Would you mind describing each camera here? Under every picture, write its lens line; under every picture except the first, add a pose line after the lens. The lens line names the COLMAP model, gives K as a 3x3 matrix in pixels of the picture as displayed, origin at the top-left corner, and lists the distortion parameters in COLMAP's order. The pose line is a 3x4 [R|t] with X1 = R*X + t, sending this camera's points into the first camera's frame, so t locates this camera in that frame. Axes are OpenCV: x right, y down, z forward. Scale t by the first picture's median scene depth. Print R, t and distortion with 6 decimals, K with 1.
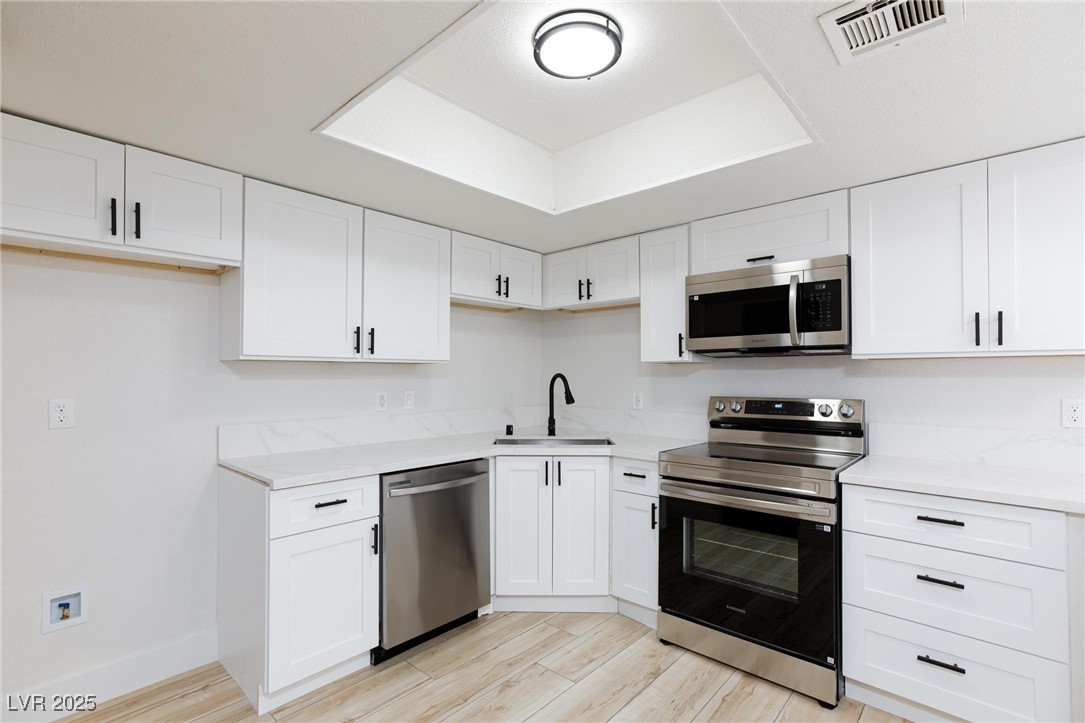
lens RADIAL K [[503.9, 0, 540.0], [0, 503.9, 368.8], [0, 0, 1]] dist [-0.029798, 0.020151]
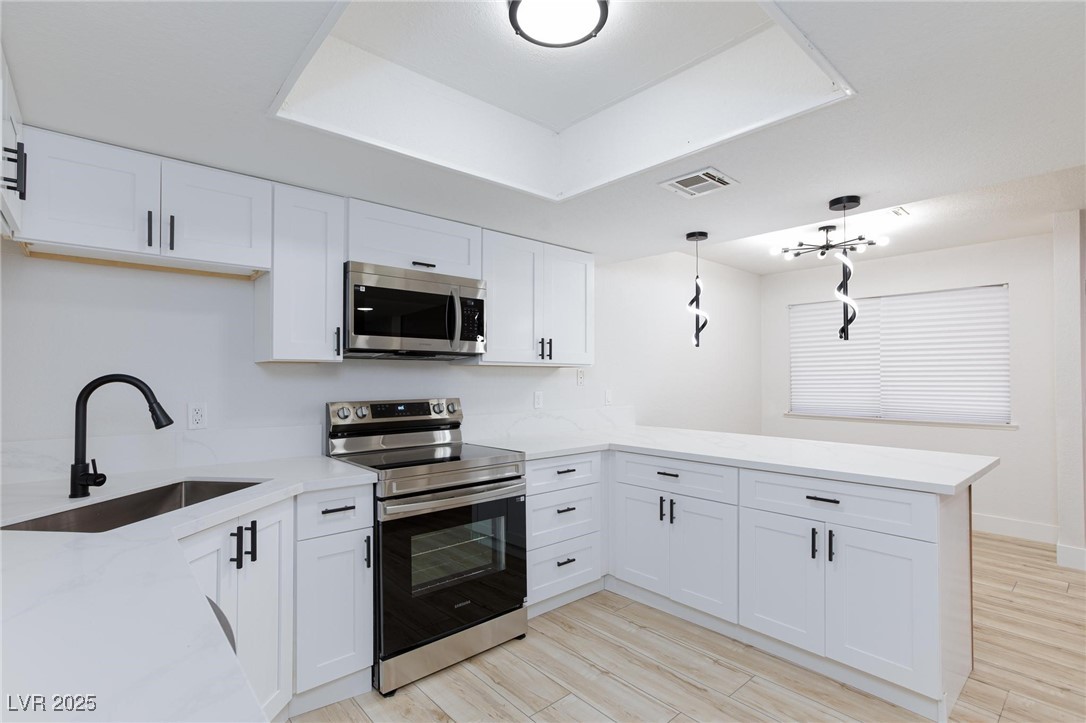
lens RADIAL K [[516.2, 0, 536.9], [0, 516.2, 367.9], [0, 0, 1]] dist [-0.030811, 0.024225]
pose [[0.111590, 0.020763, 0.993537, -0.559820], [-0.013326, 0.999723, -0.019395, 0.009356], [-0.993665, -0.011075, 0.111836, 0.625466]]
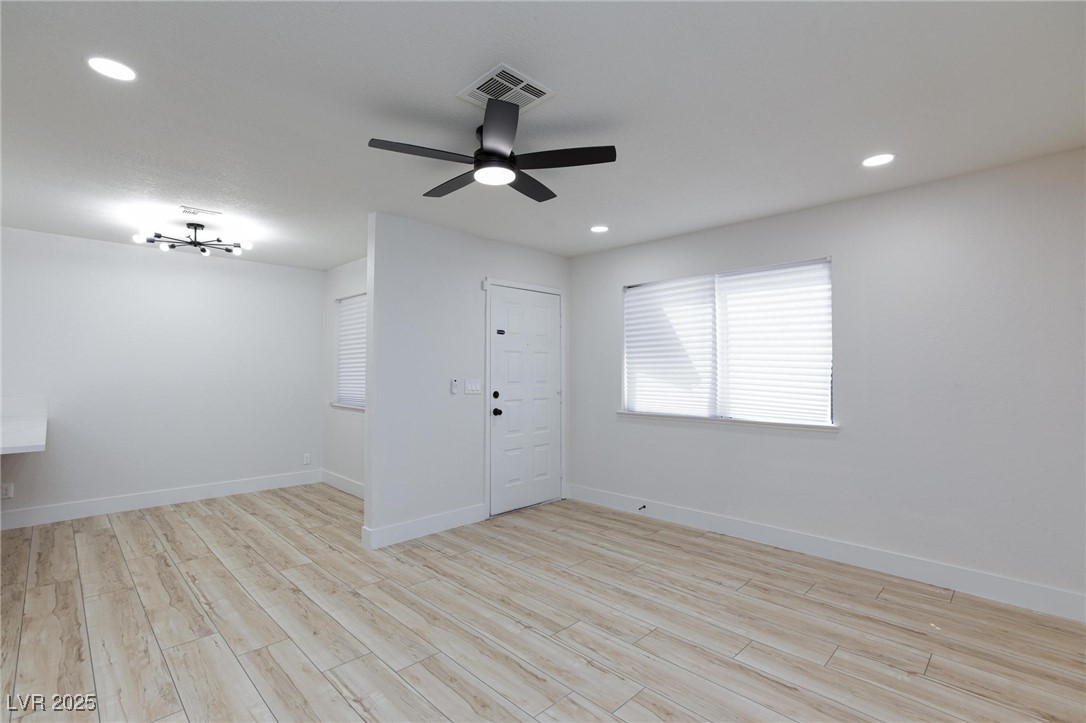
lens RADIAL K [[501.7, 0, 542.8], [0, 501.7, 371.2], [0, 0, 1]] dist [-0.024805, 0.016367]
pose [[0.047595, 0.000121, 0.998867, -0.424600], [-0.015325, 0.999882, 0.000609, -0.015123], [-0.998749, -0.015337, 0.047591, -1.201518]]
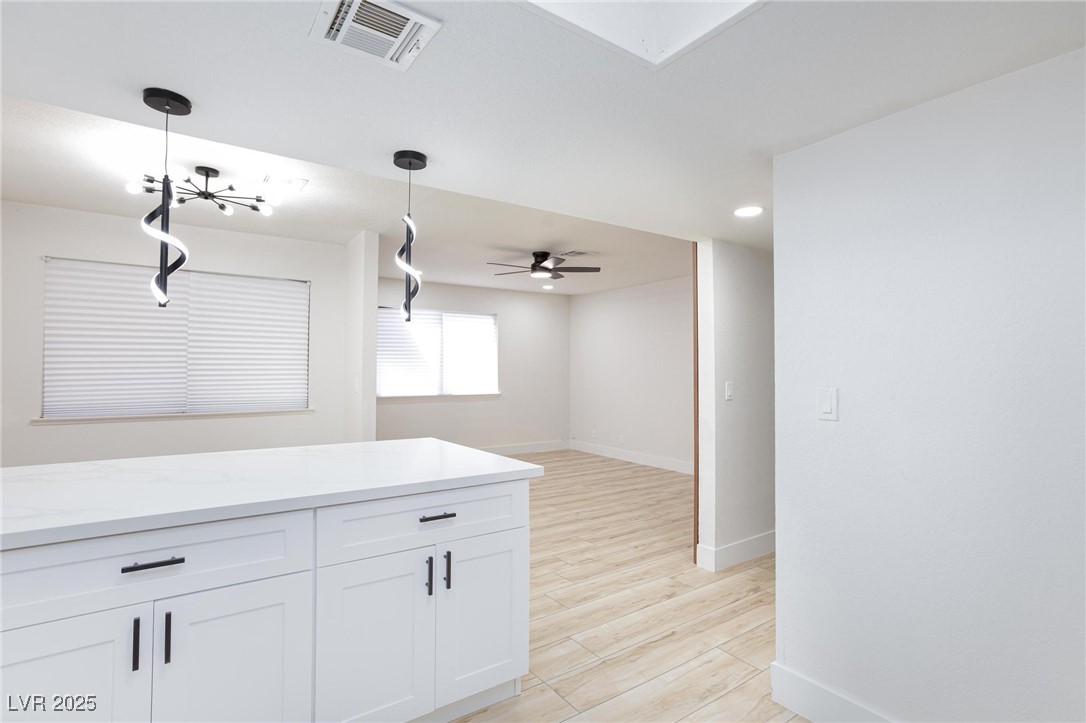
lens RADIAL K [[516.3, 0, 533.6], [0, 516.3, 360.5], [0, 0, 1]] dist [-0.031052, 0.025297]
pose [[-0.972791, 0.005070, 0.231631, 0.054332], [-0.001941, 0.999547, -0.030028, 0.020656], [-0.231678, -0.029660, -0.972340, 0.884758]]
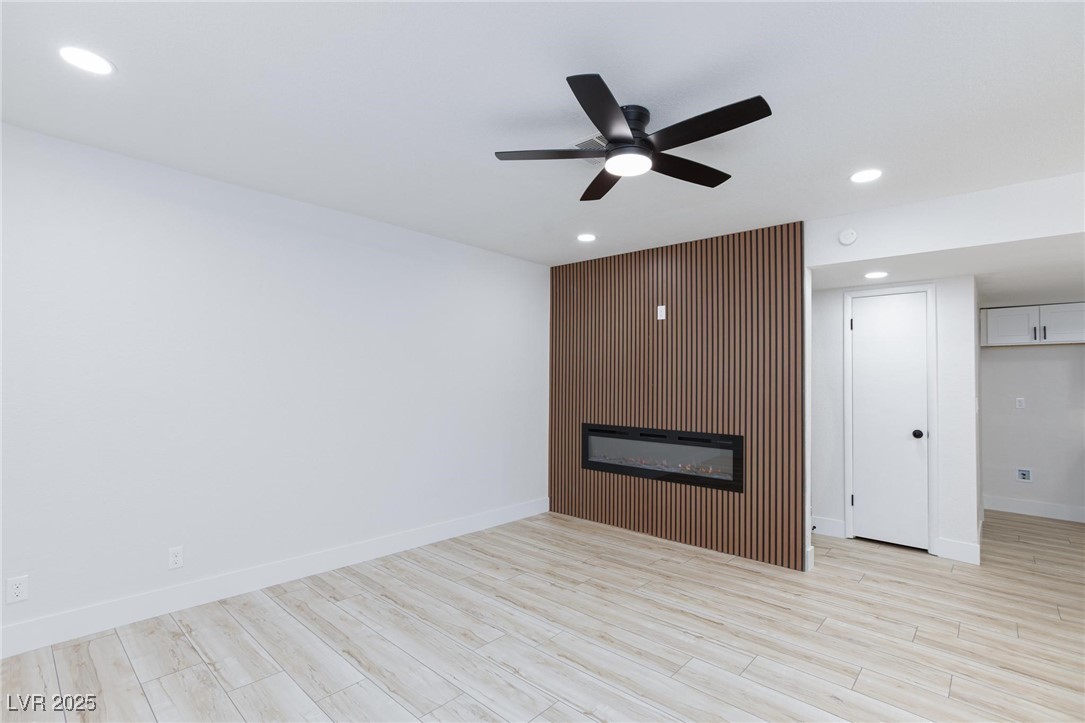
lens RADIAL K [[503.9, 0, 540.0], [0, 503.9, 368.8], [0, 0, 1]] dist [-0.029798, 0.020151]
pose [[-0.004274, -0.026480, -0.999640, 1.330526], [-0.002388, 0.999647, -0.026470, -0.016054], [0.999988, 0.002274, -0.004336, -1.205853]]
